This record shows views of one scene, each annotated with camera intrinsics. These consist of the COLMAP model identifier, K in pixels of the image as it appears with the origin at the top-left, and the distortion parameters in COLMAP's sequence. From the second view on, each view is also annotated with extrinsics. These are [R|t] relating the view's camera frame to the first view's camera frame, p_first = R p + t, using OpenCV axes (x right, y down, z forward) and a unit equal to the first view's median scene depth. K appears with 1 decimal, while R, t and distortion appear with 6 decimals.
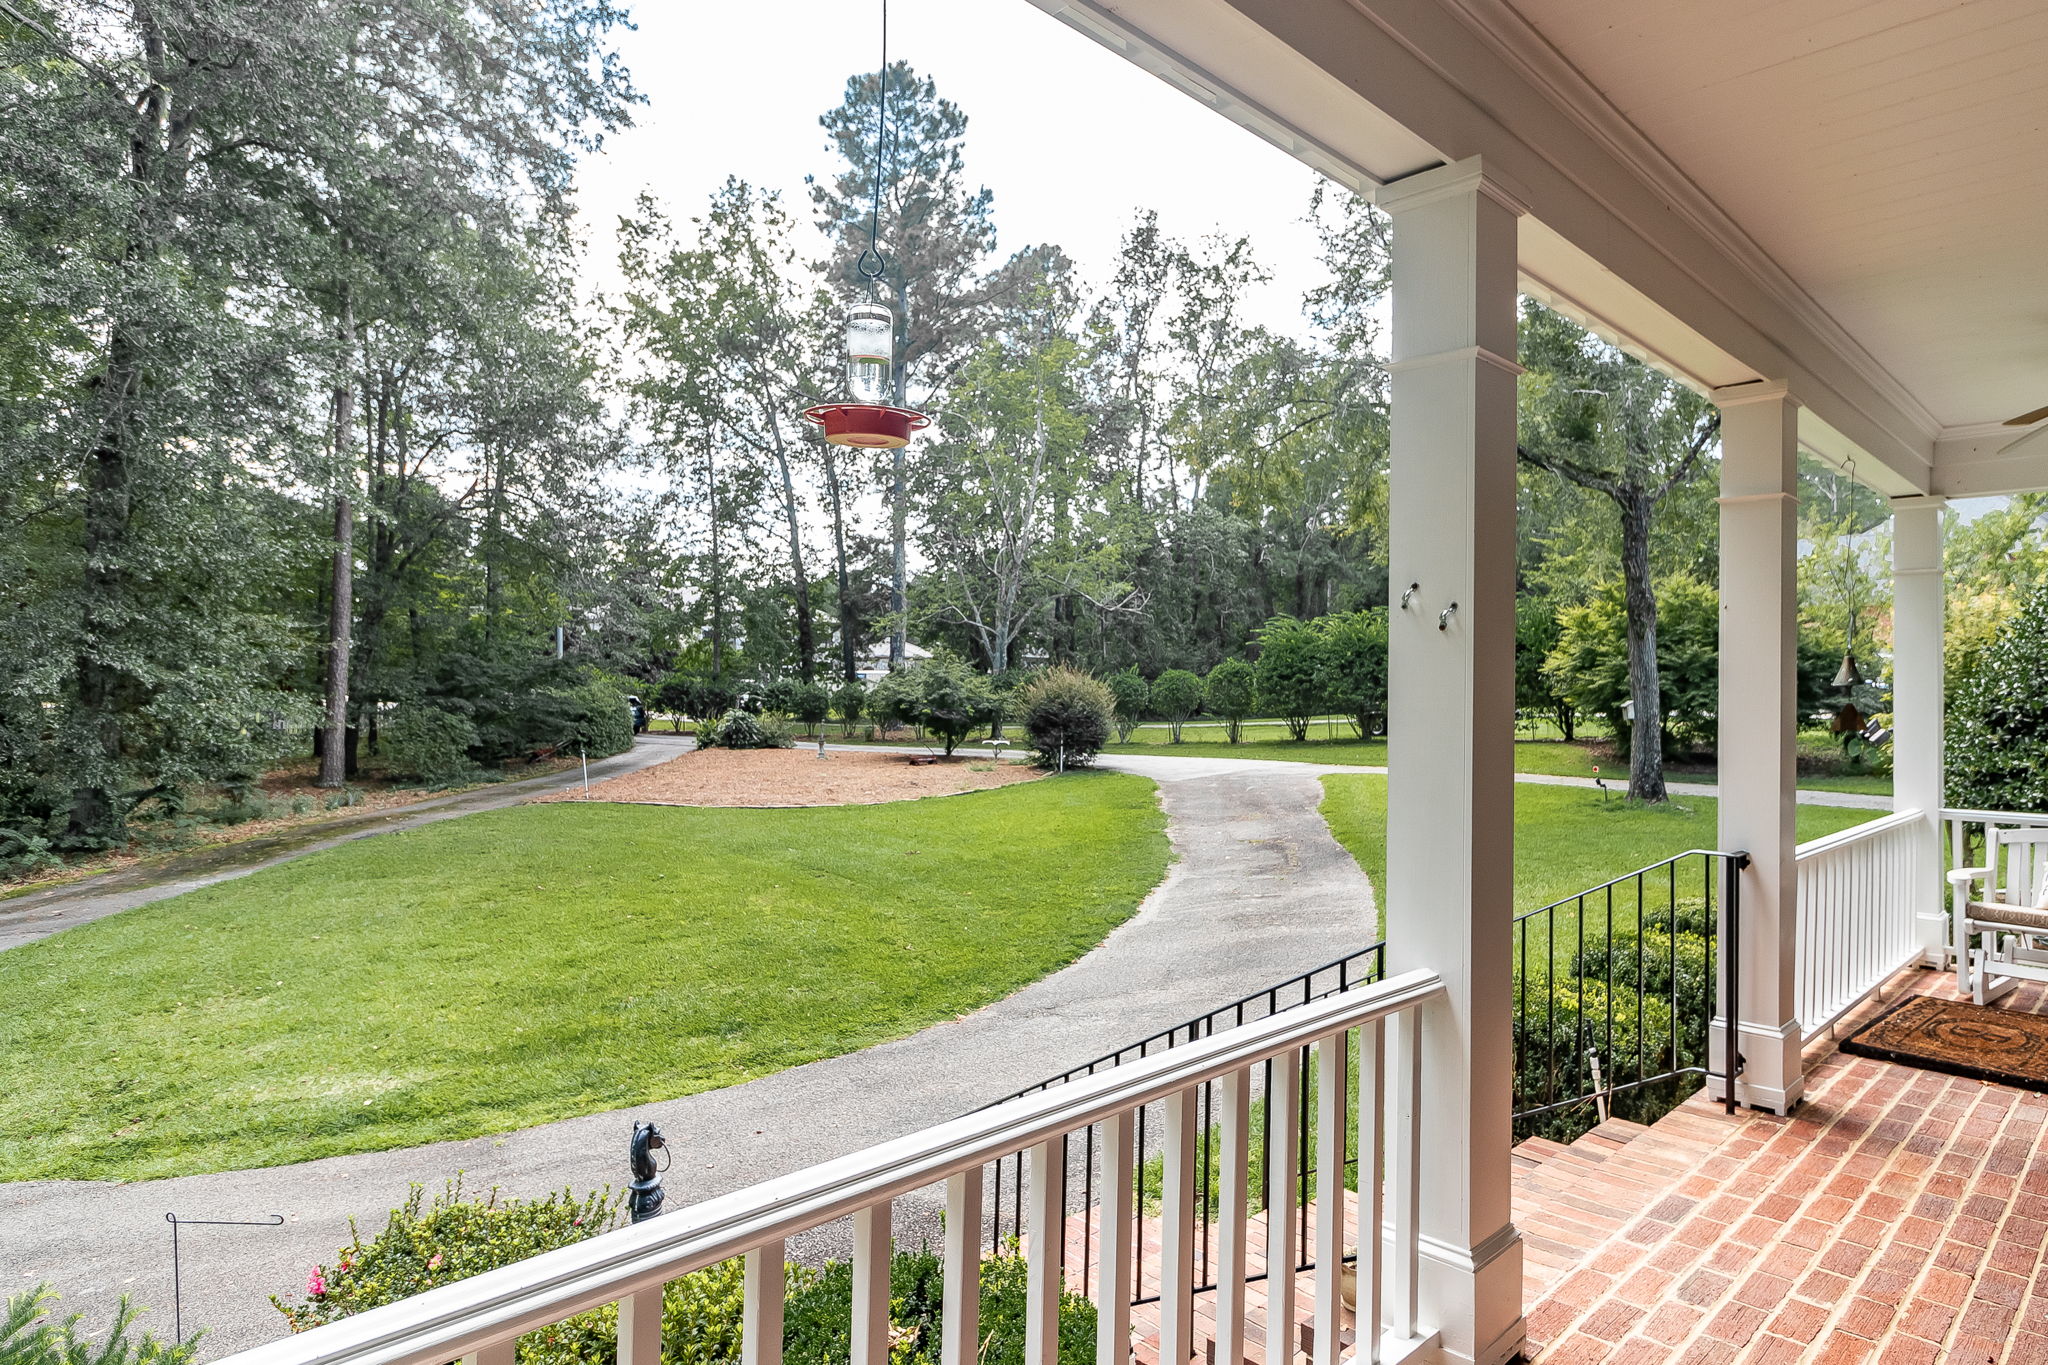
lens RADIAL K [[1193.3, 0, 1024.0], [0, 1193.3, 682.5], [0, 0, 1]] dist [-0.001165, 0.000651]
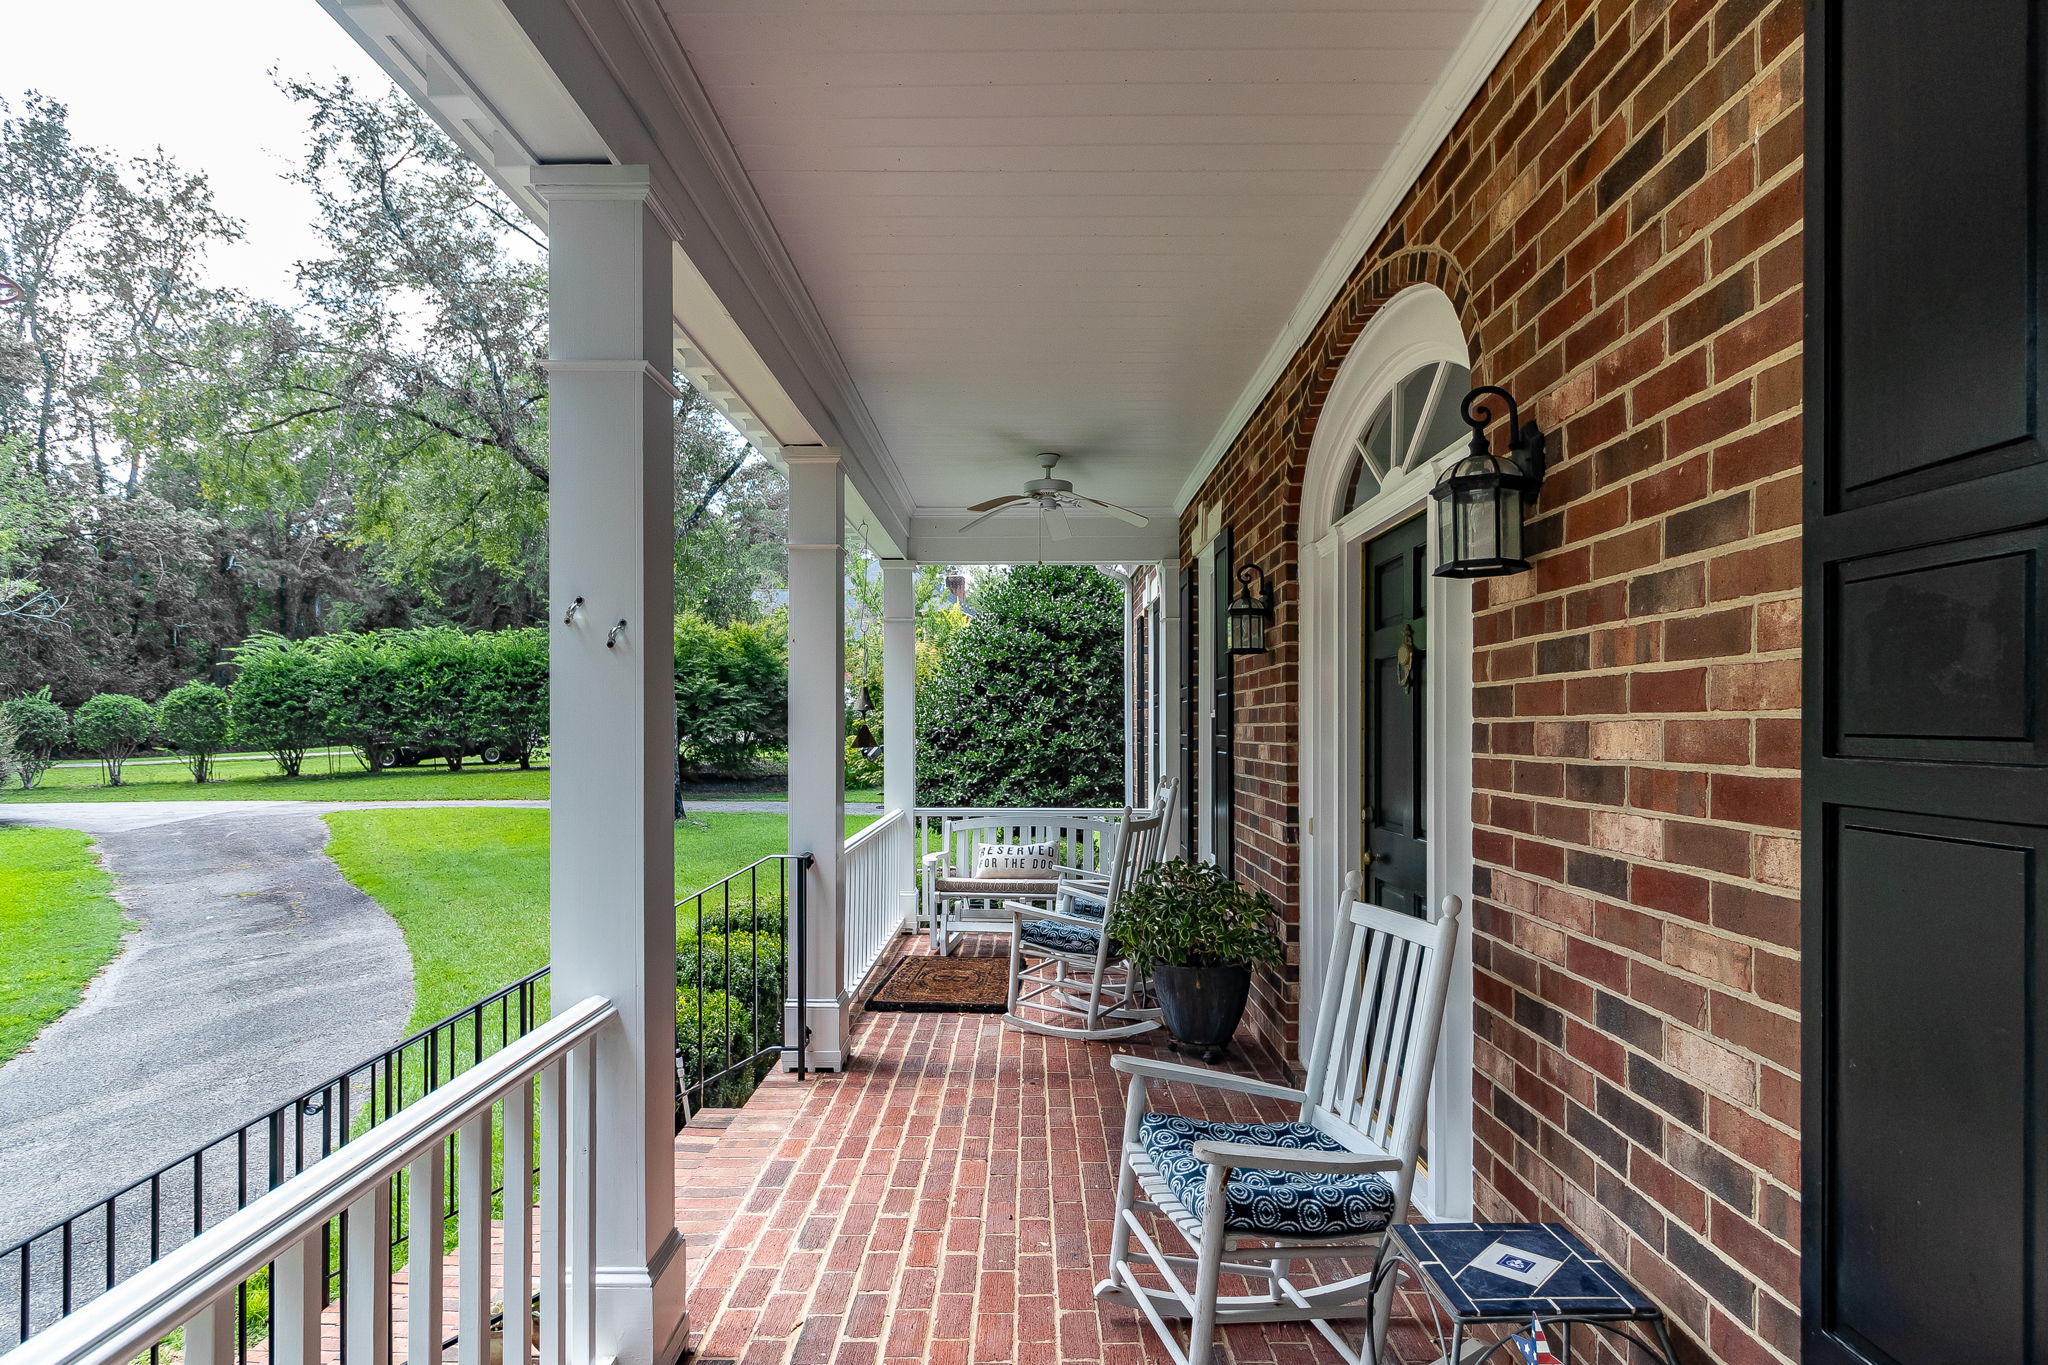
lens RADIAL K [[1177.9, 0, 1026.0], [0, 1177.9, 746.1], [0, 0, 1]] dist [-0.001836, -0.001064]
pose [[0.701954, -0.019496, 0.711956, -0.011506], [-0.001613, 0.999579, 0.028962, 0.000939], [-0.712221, -0.021478, 0.701627, 0.009773]]
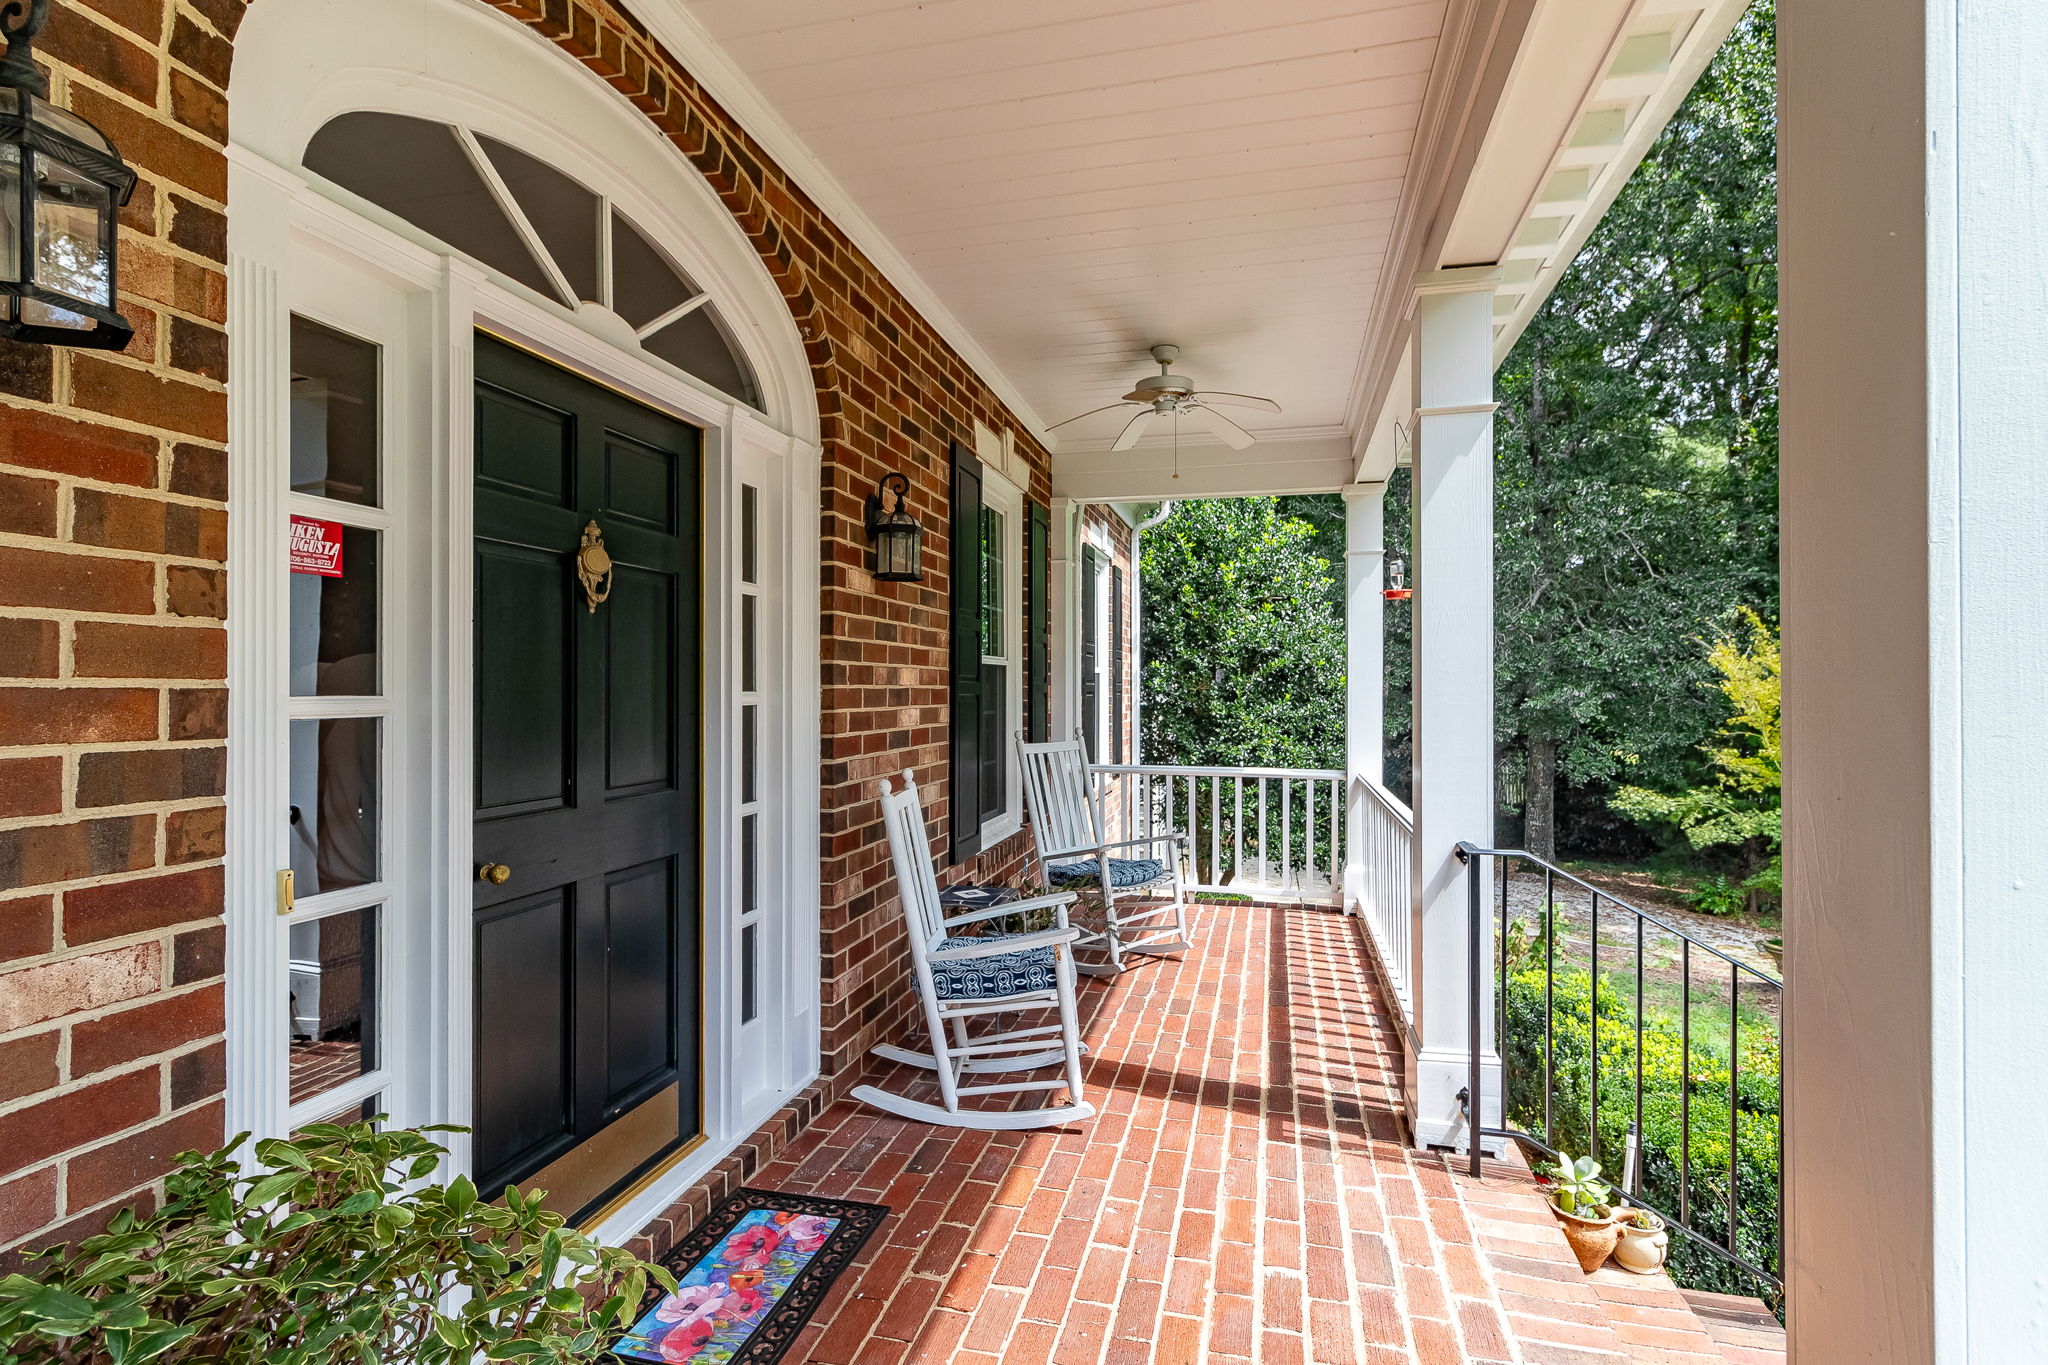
lens RADIAL K [[956.5, 0, 1024.0], [0, 956.5, 682.5], [0, 0, 1]] dist [-0.000400, -0.000023]
pose [[-0.858638, -0.012565, -0.512429, 0.161754], [-0.001706, 0.999764, -0.021656, 0.008005], [0.512580, -0.017721, -0.858457, 0.203699]]
